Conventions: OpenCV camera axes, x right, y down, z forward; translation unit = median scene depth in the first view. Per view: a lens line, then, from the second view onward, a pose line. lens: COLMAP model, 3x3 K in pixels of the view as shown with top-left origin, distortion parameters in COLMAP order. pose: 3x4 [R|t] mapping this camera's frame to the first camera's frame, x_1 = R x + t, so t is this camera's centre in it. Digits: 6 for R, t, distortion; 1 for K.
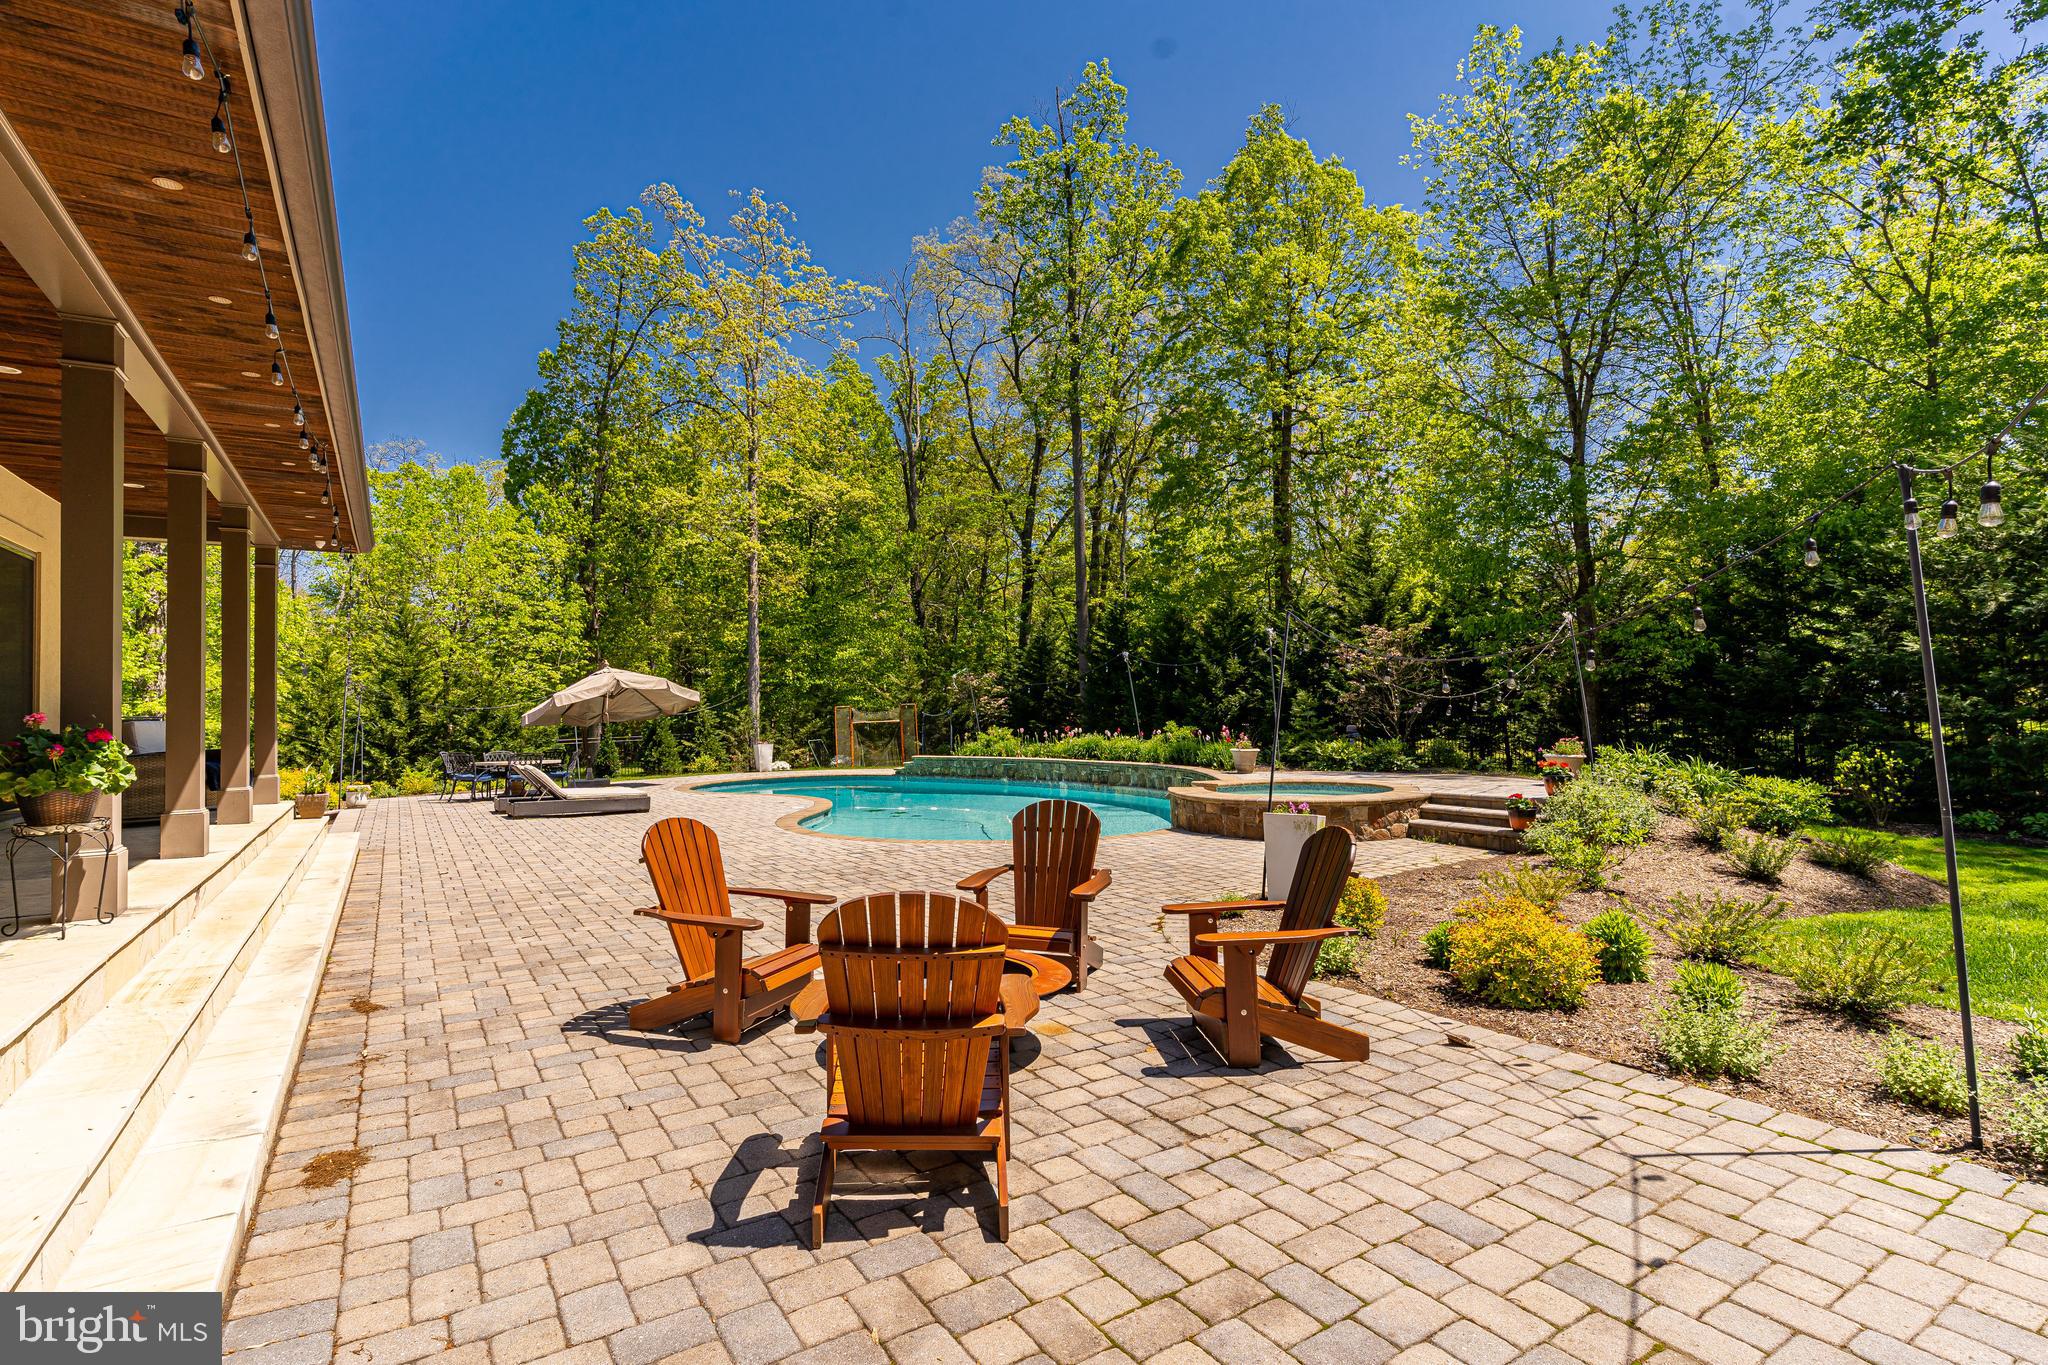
lens RADIAL K [[976.8, 0, 1024.0], [0, 976.8, 682.5], [0, 0, 1]] dist [0.002394, -0.000696]
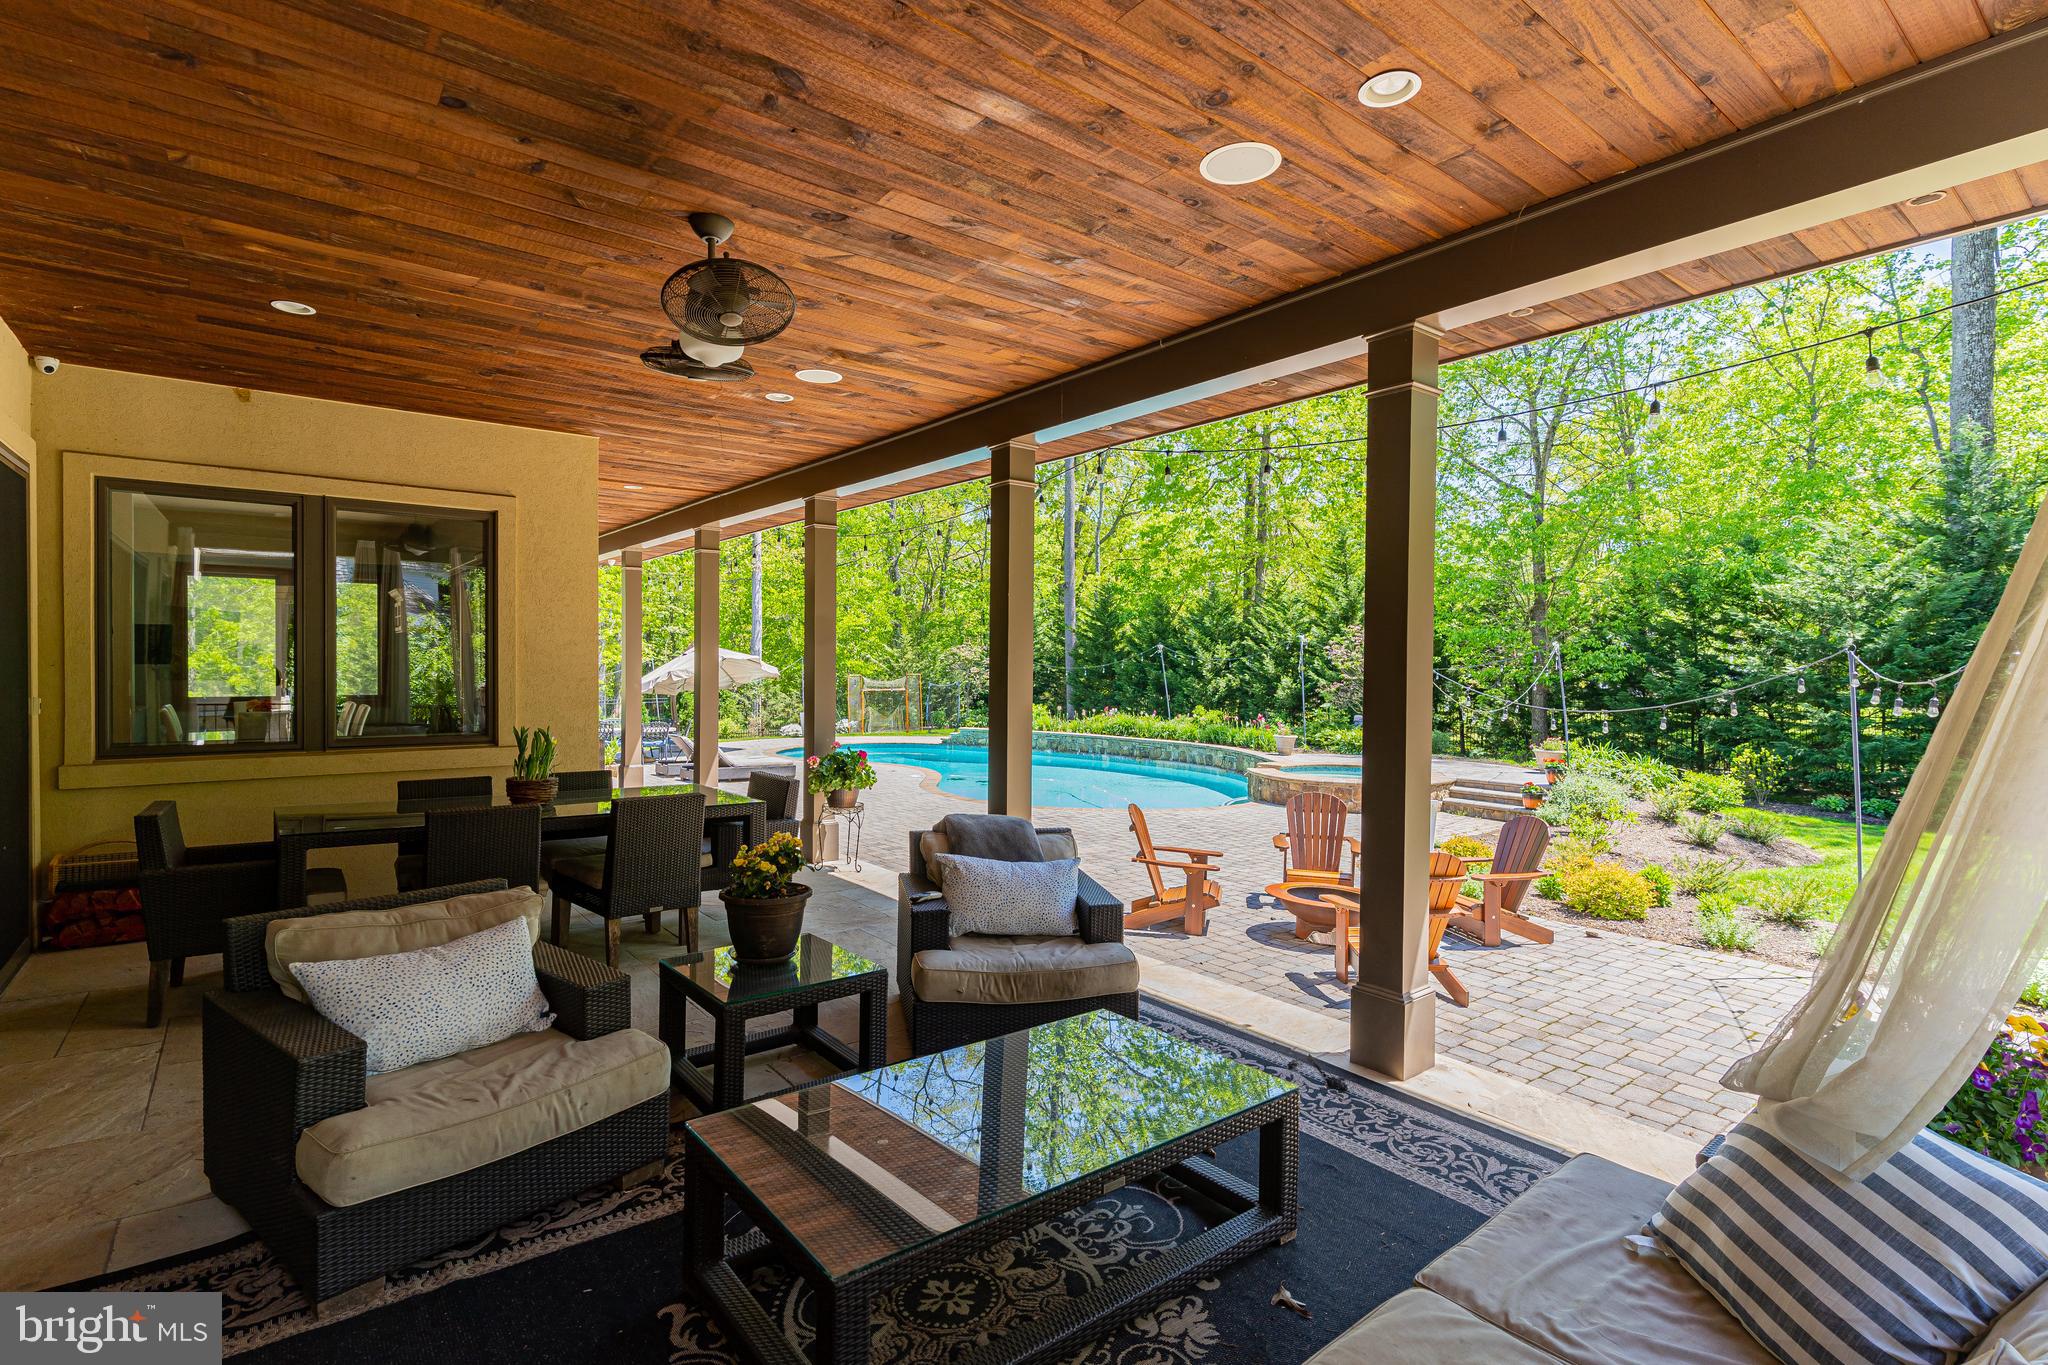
lens RADIAL K [[976.8, 0, 1024.0], [0, 976.8, 682.5], [0, 0, 1]] dist [0.002394, -0.000696]
pose [[0.995151, 0.026957, 0.094593, -0.123126], [-0.031045, 0.998635, 0.042011, -0.022460], [-0.093331, -0.044744, 0.994629, -0.106765]]
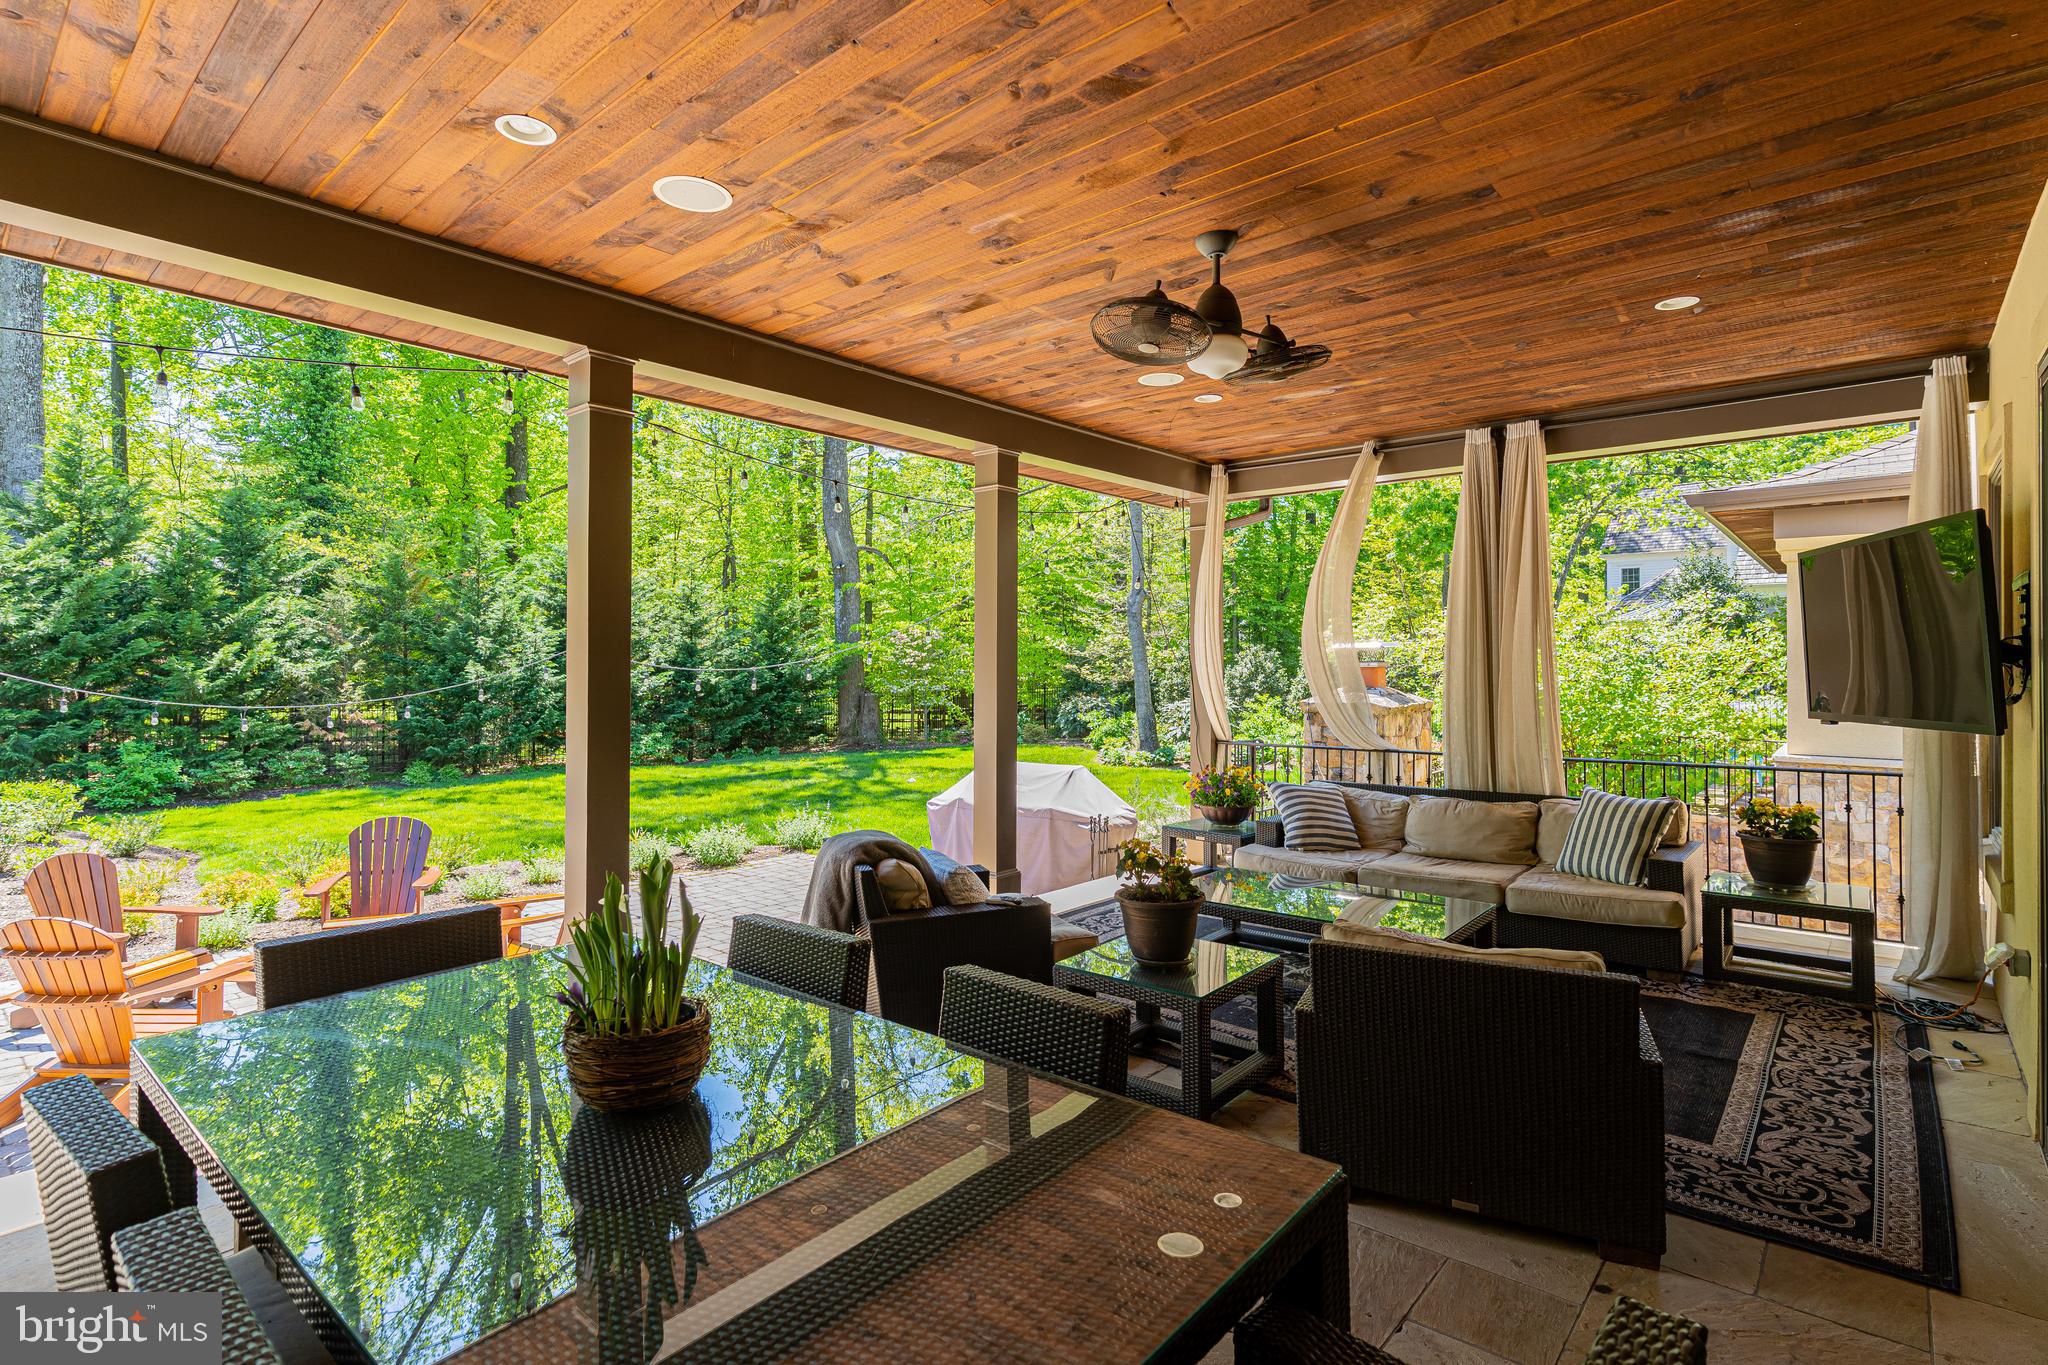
lens RADIAL K [[976.8, 0, 1024.0], [0, 976.8, 682.5], [0, 0, 1]] dist [0.002394, -0.000696]
pose [[-0.285832, 0.048729, 0.957040, -1.356510], [0.031779, 0.998639, -0.041356, 0.148950], [-0.957753, 0.018592, -0.286992, 1.388022]]
